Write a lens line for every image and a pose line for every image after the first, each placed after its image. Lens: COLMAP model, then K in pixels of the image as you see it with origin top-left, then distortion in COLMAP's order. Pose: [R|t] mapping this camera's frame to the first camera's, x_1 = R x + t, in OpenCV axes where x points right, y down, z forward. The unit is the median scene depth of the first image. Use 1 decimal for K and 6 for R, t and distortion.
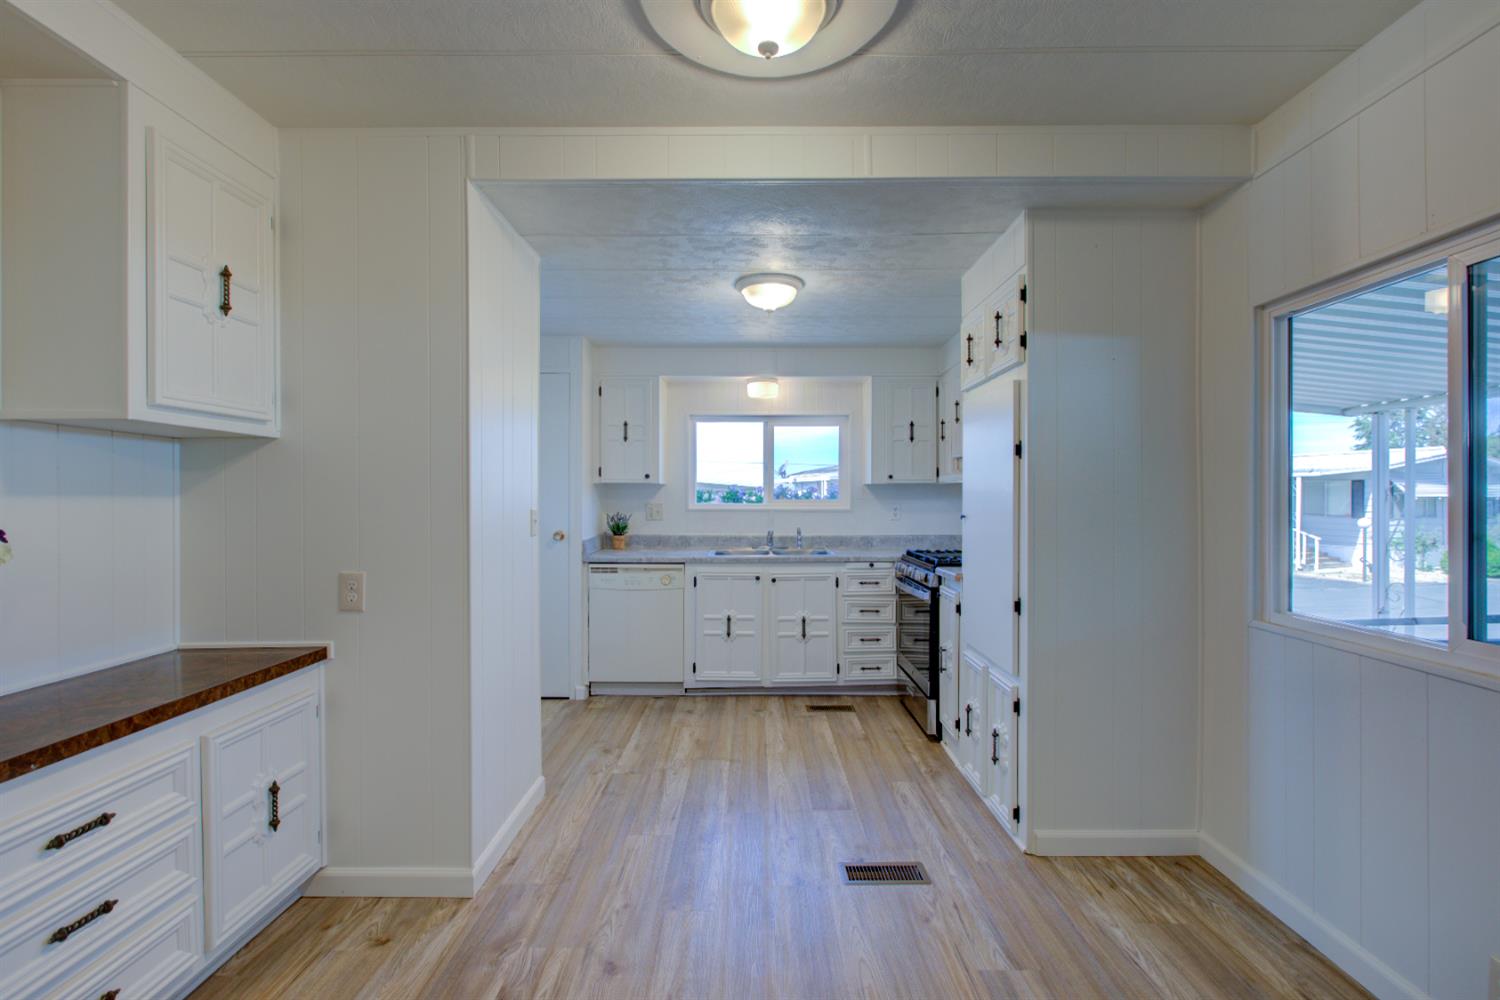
lens RADIAL K [[688.2, 0, 750.0], [0, 688.2, 500.0], [0, 0, 1]] dist [-0.002692, 0.001362]
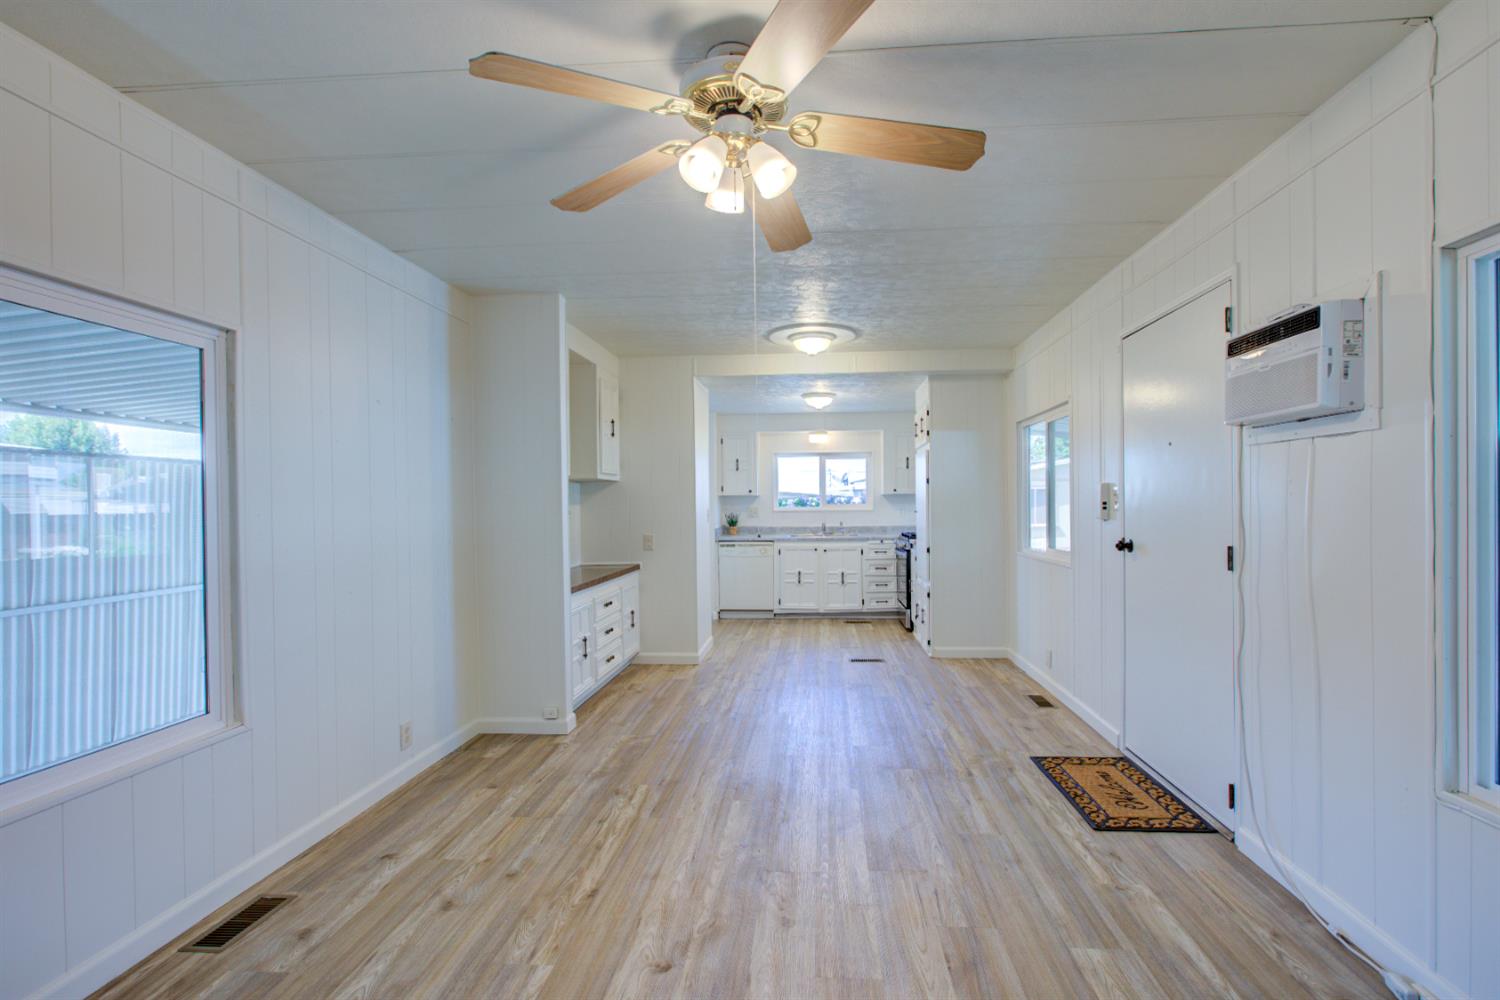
lens RADIAL K [[697.8, 0, 750.0], [0, 697.8, 500.0], [0, 0, 1]] dist [0.002442, 0.000919]
pose [[0.995360, -0.010358, -0.095659, 0.016103], [0.009482, 0.999909, -0.009599, 0.003795], [0.095750, 0.008648, 0.995368, -0.772374]]
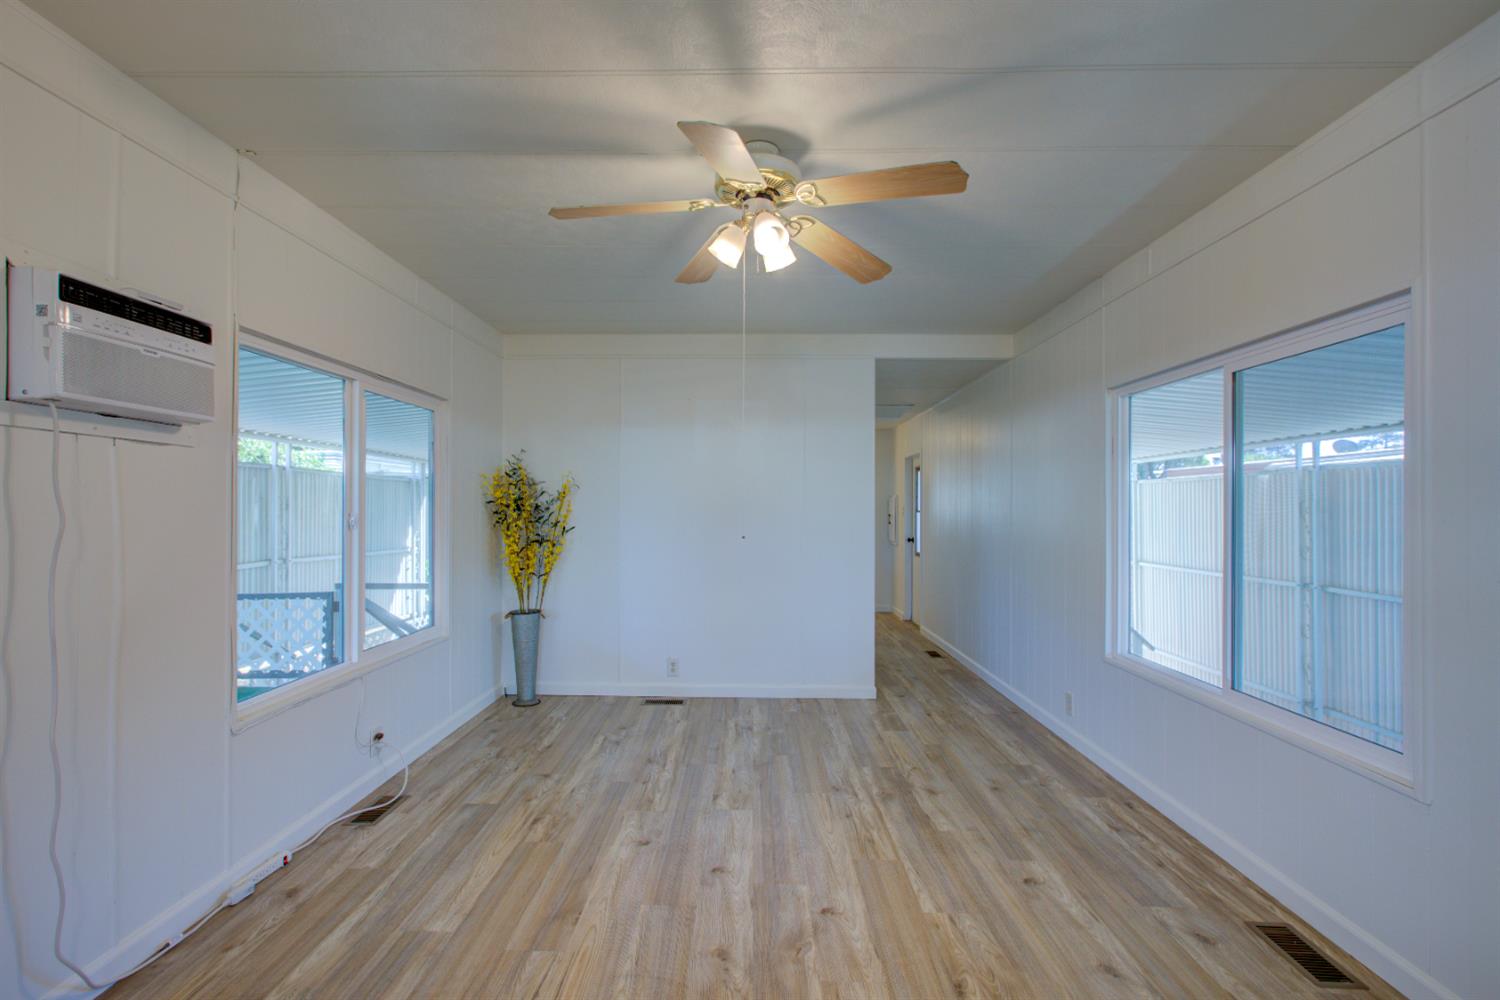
lens RADIAL K [[688.2, 0, 750.0], [0, 688.2, 500.0], [0, 0, 1]] dist [-0.002692, 0.001362]
pose [[-0.999989, -0.004377, 0.001397, -0.026846], [-0.004387, 0.999962, -0.007564, -0.001933], [-0.001364, -0.007570, -0.999970, 0.177809]]
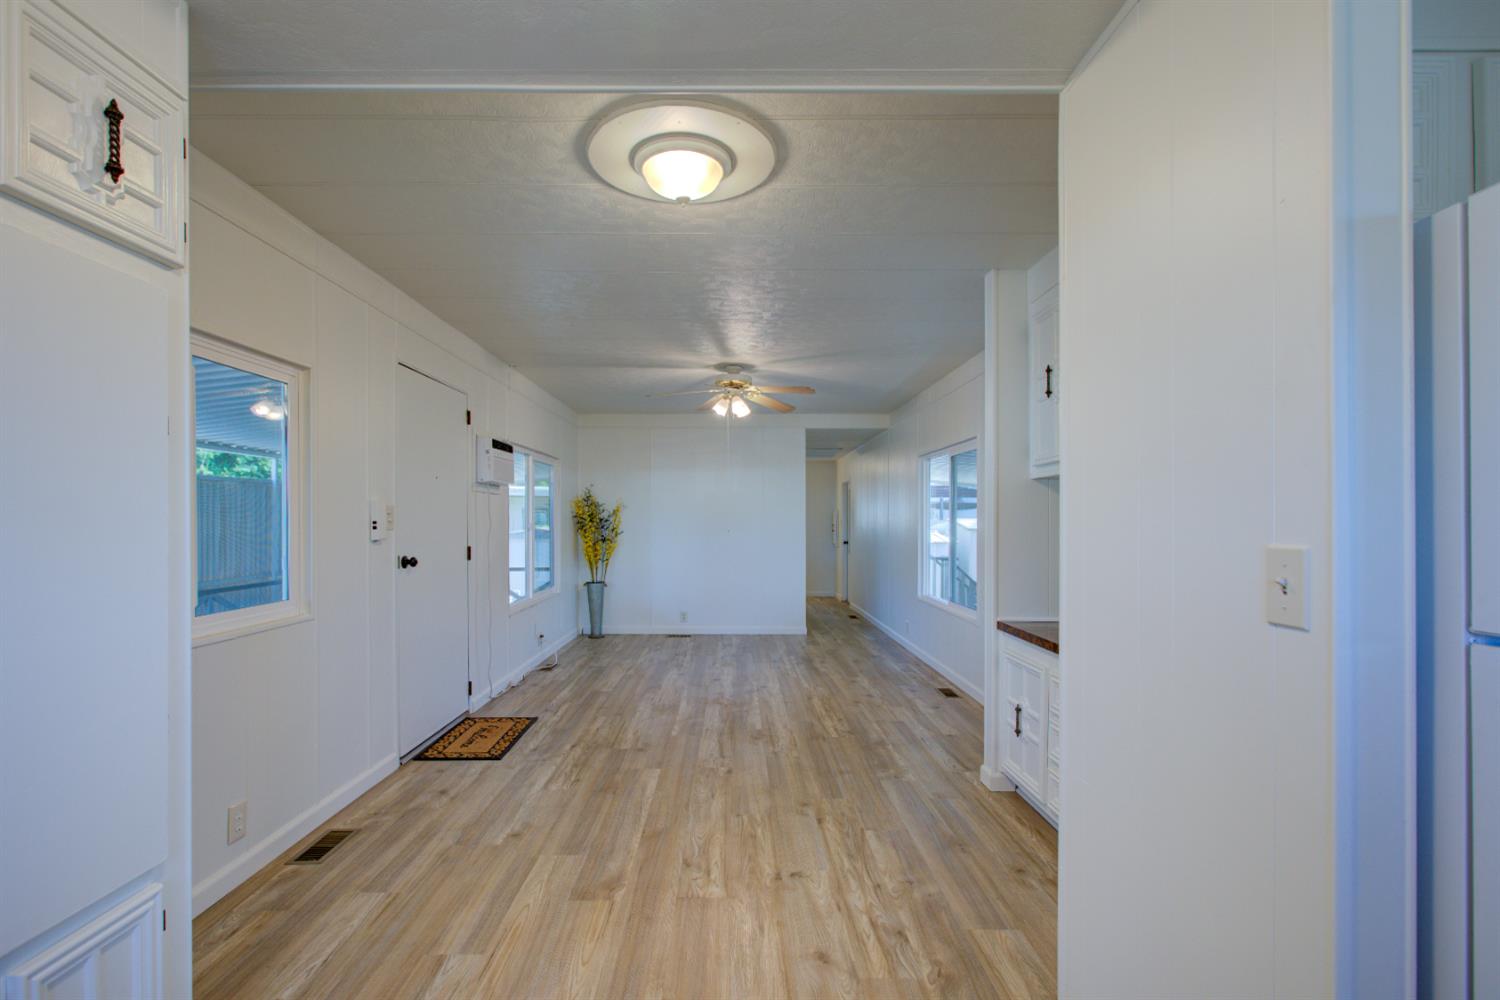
lens RADIAL K [[688.5, 0, 750.4], [0, 688.5, 522.8], [0, 0, 1]] dist [-0.004017, -0.000040]
pose [[-0.999555, -0.000715, -0.029820, -0.024511], [-0.000929, 0.999974, 0.007138, -0.001771], [0.029814, 0.007163, -0.999530, 0.889539]]
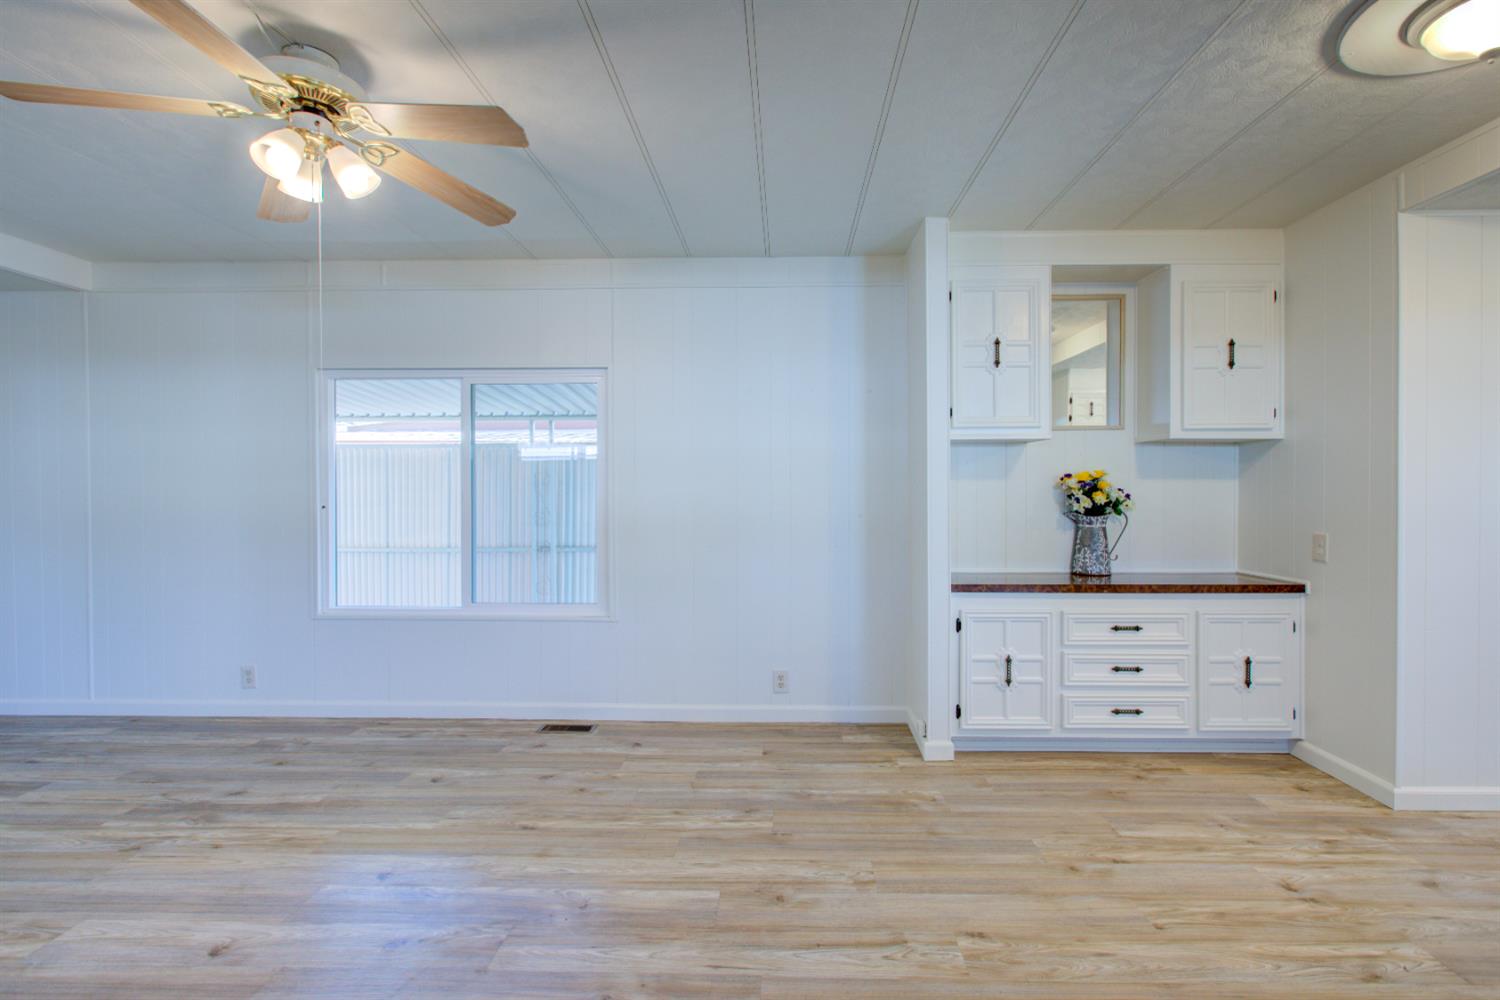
lens RADIAL K [[679.7, 0, 768.8], [0, 679.7, 485.4], [0, 0, 1]] dist [-0.001236, 0.000887]
pose [[-0.019644, 0.000709, -0.999807, 0.412548], [-0.003554, 0.999993, 0.000779, 0.006826], [0.999801, 0.003568, -0.019642, -0.037560]]
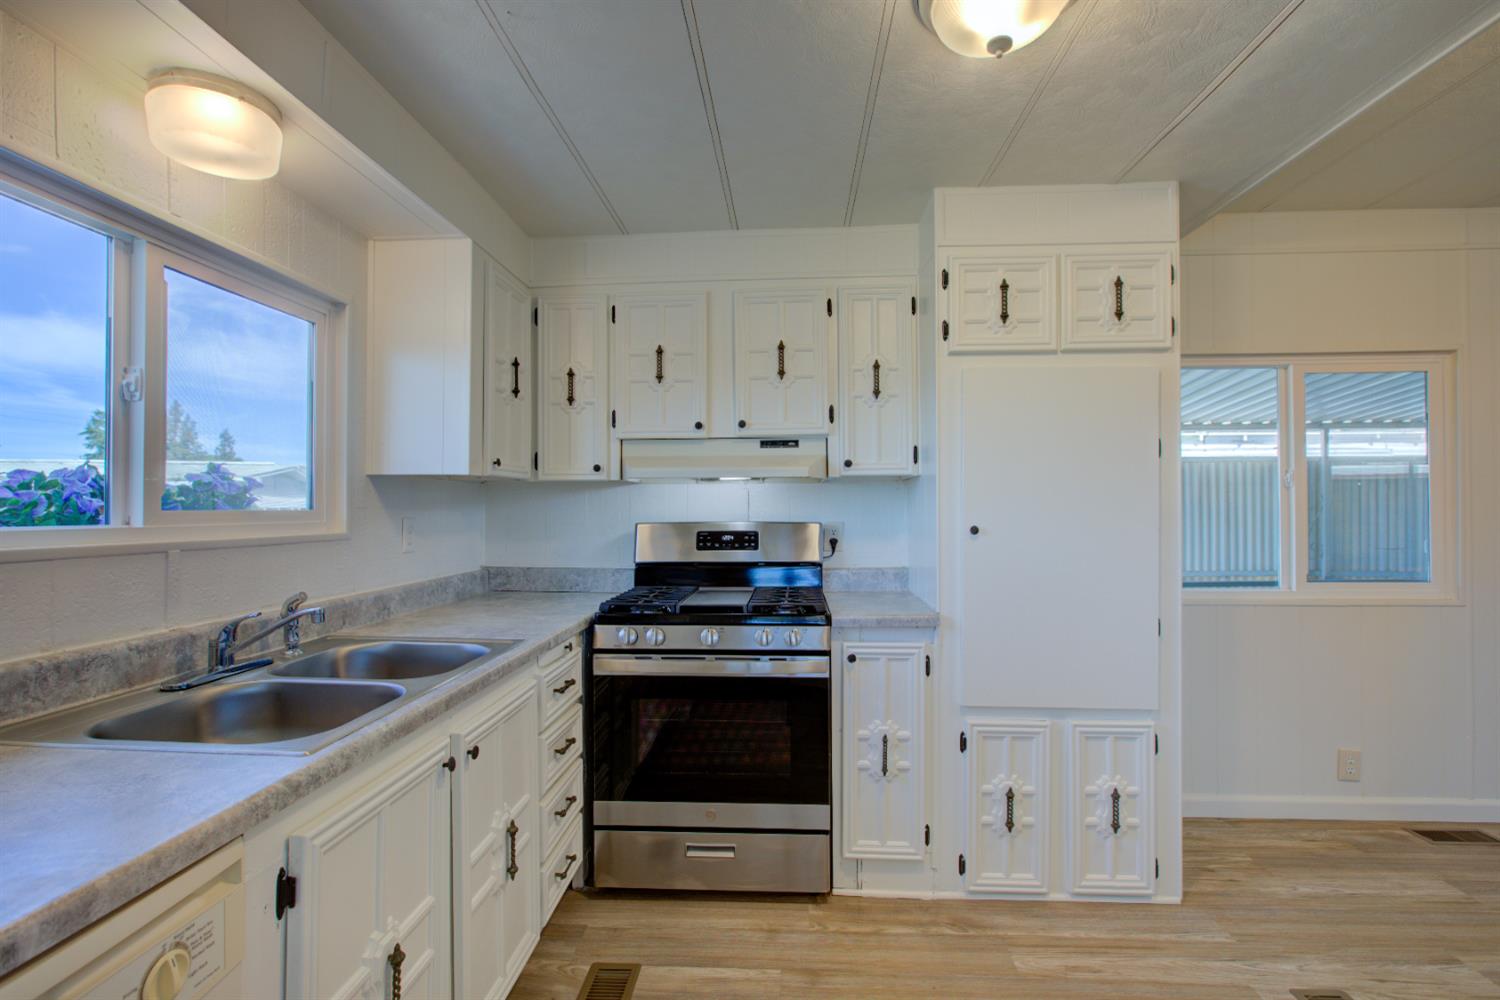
lens RADIAL K [[688.2, 0, 750.0], [0, 688.2, 500.0], [0, 0, 1]] dist [-0.002692, 0.001362]
pose [[0.043743, 0.011457, 0.998977, -0.293069], [0.006262, 0.999911, -0.011742, -0.000129], [-0.999023, 0.006769, 0.043667, 0.856155]]
